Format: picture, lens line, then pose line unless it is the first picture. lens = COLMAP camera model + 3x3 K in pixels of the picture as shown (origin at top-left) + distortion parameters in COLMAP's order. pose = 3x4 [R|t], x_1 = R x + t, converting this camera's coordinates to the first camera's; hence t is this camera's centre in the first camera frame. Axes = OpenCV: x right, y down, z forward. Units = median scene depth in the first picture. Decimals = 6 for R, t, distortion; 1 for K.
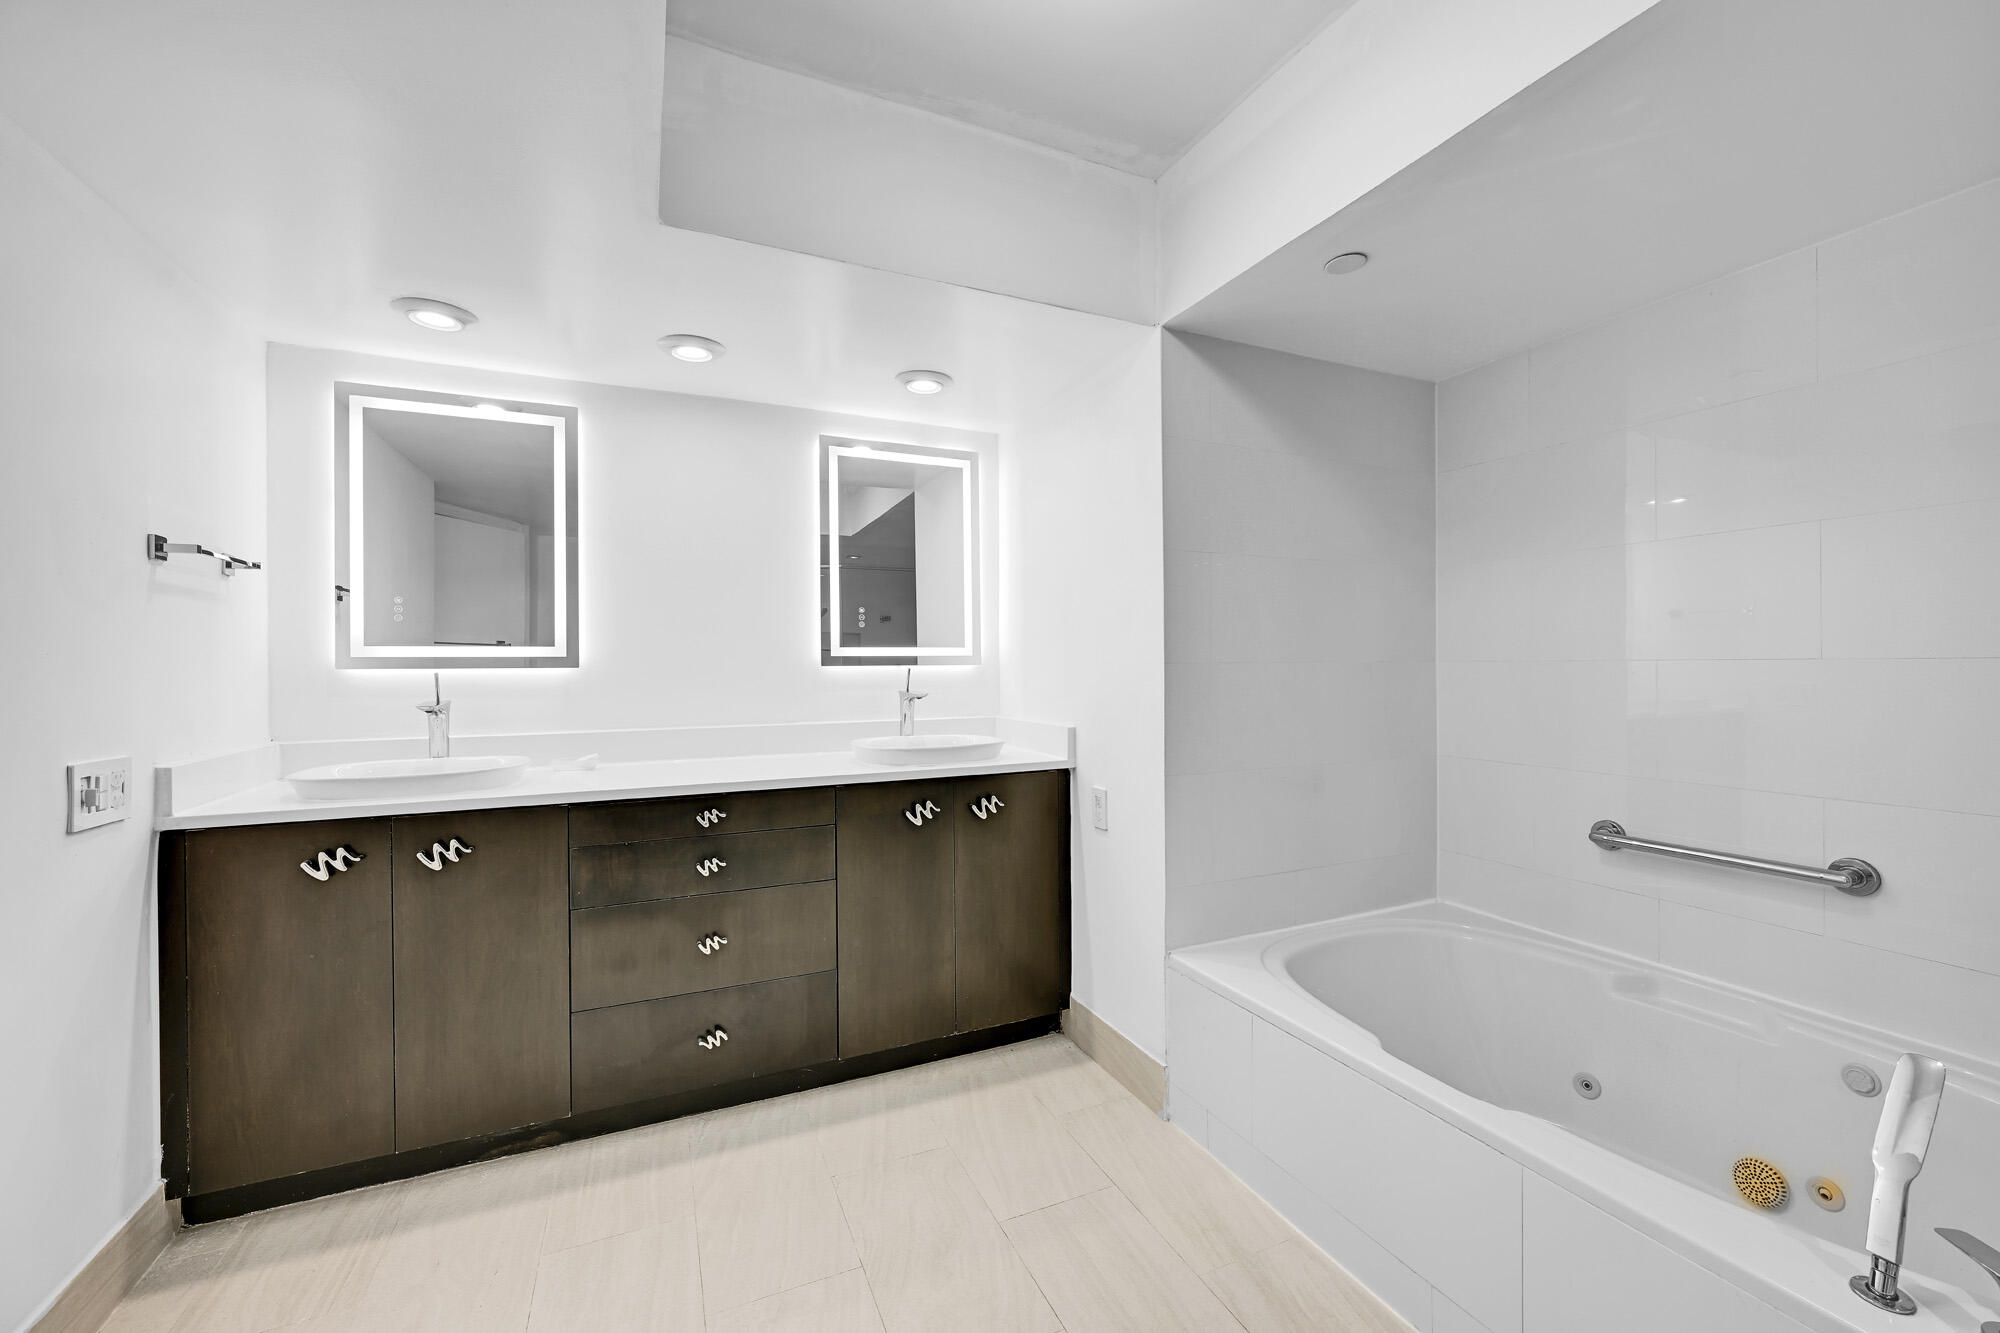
lens RADIAL K [[787.4, 0, 993.9], [0, 787.4, 665.6], [0, 0, 1]] dist [0.000730, -0.001918]
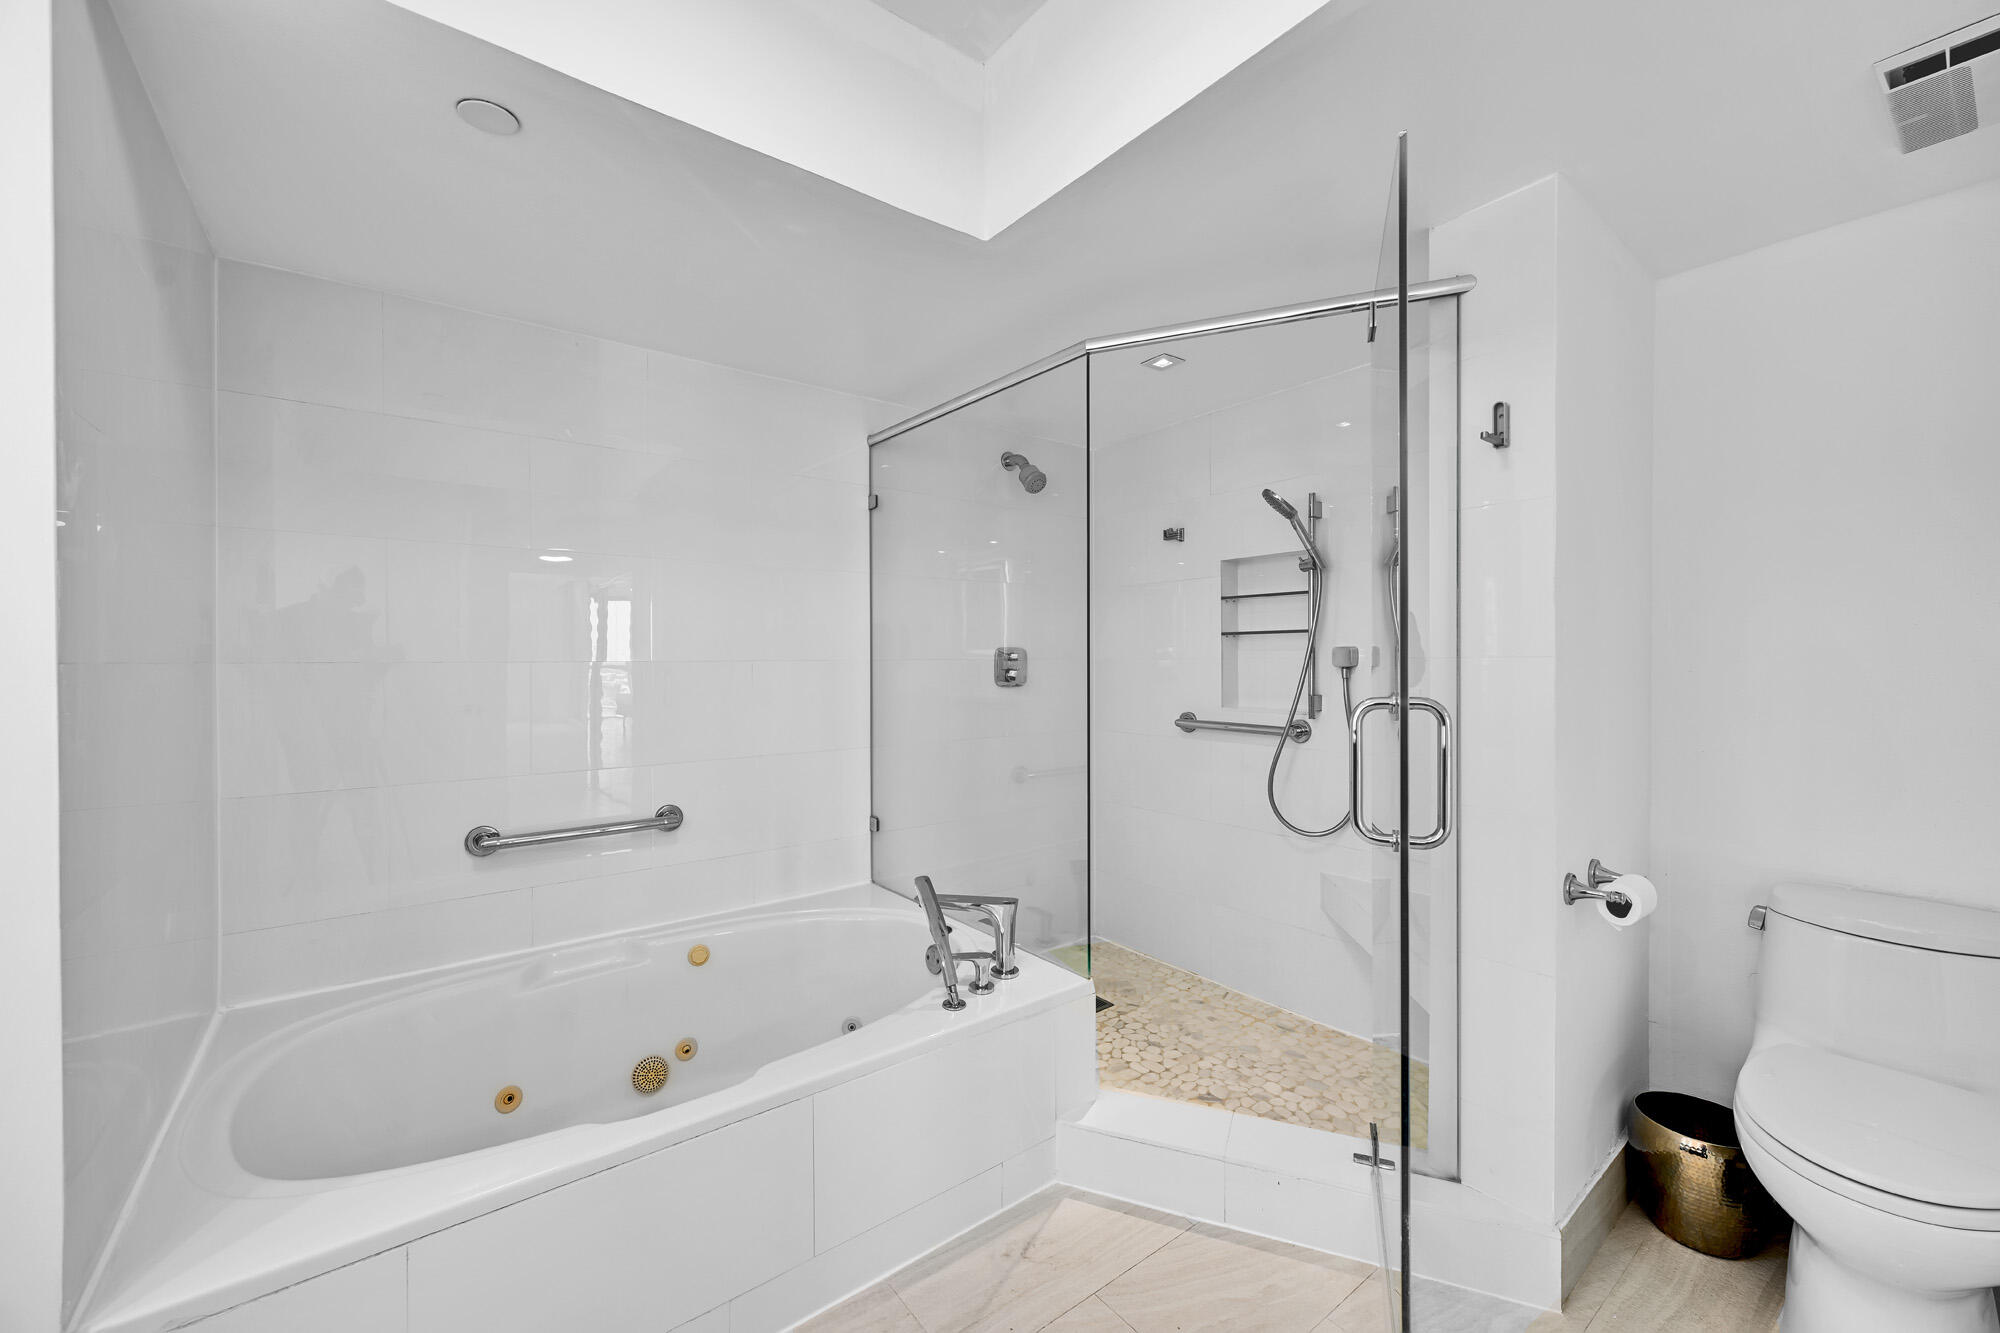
lens RADIAL K [[787.4, 0, 993.9], [0, 787.4, 665.6], [0, 0, 1]] dist [0.000730, -0.001918]
pose [[-0.238439, 0.001417, 0.971157, -0.297264], [0.008032, 0.999968, 0.000513, 0.002503], [-0.971124, 0.007923, -0.238442, 0.577025]]
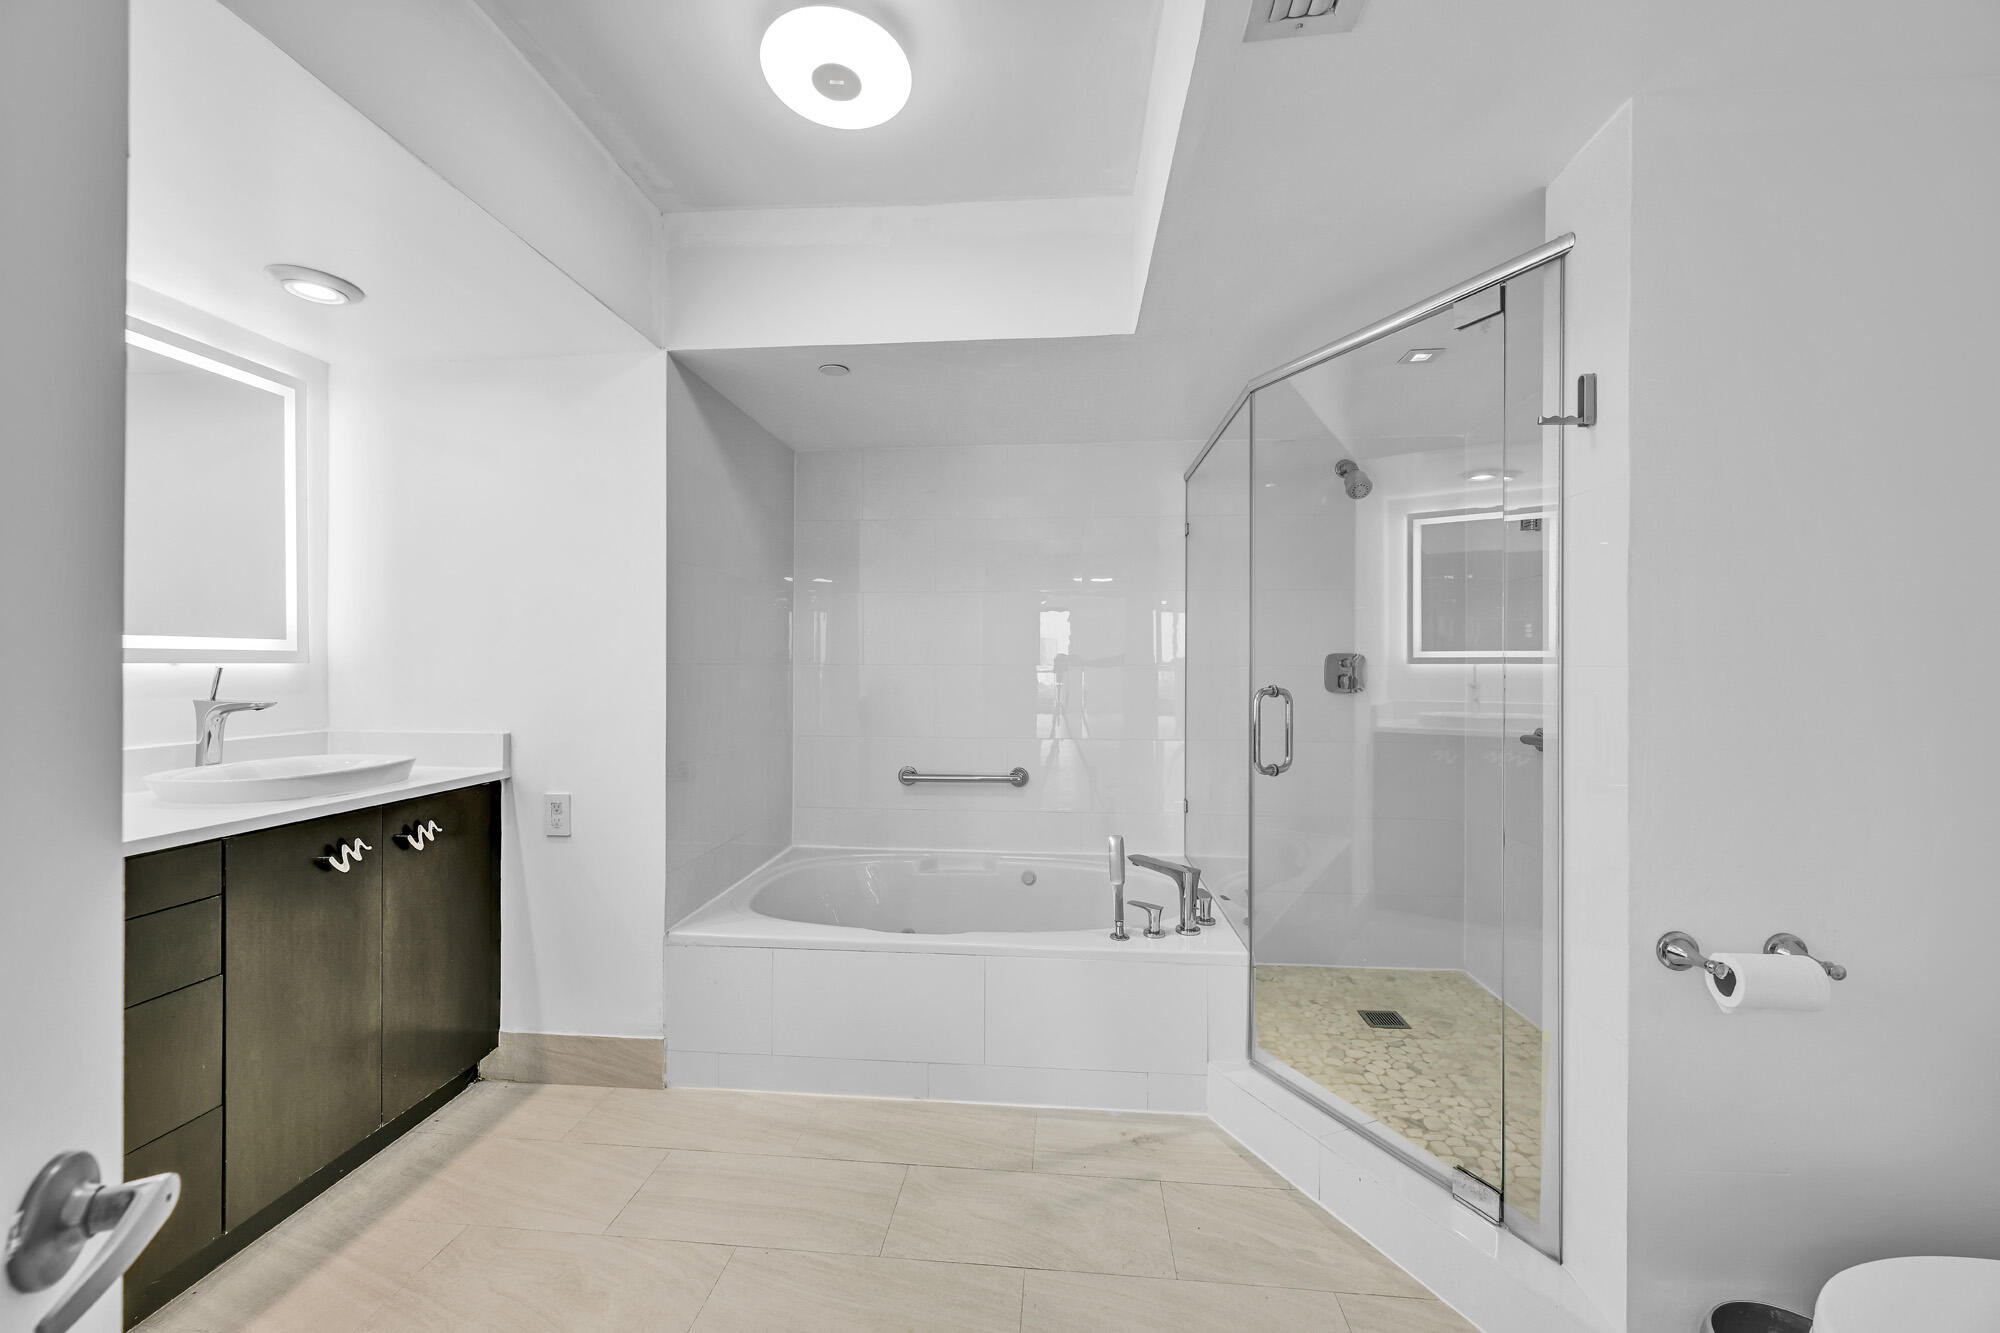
lens RADIAL K [[787.4, 0, 993.9], [0, 787.4, 665.6], [0, 0, 1]] dist [0.000730, -0.001918]
pose [[0.486710, 0.007131, 0.873534, -0.477611], [-0.004530, 0.999974, -0.005640, 0.003456], [-0.873552, -0.001212, 0.486730, 0.079008]]
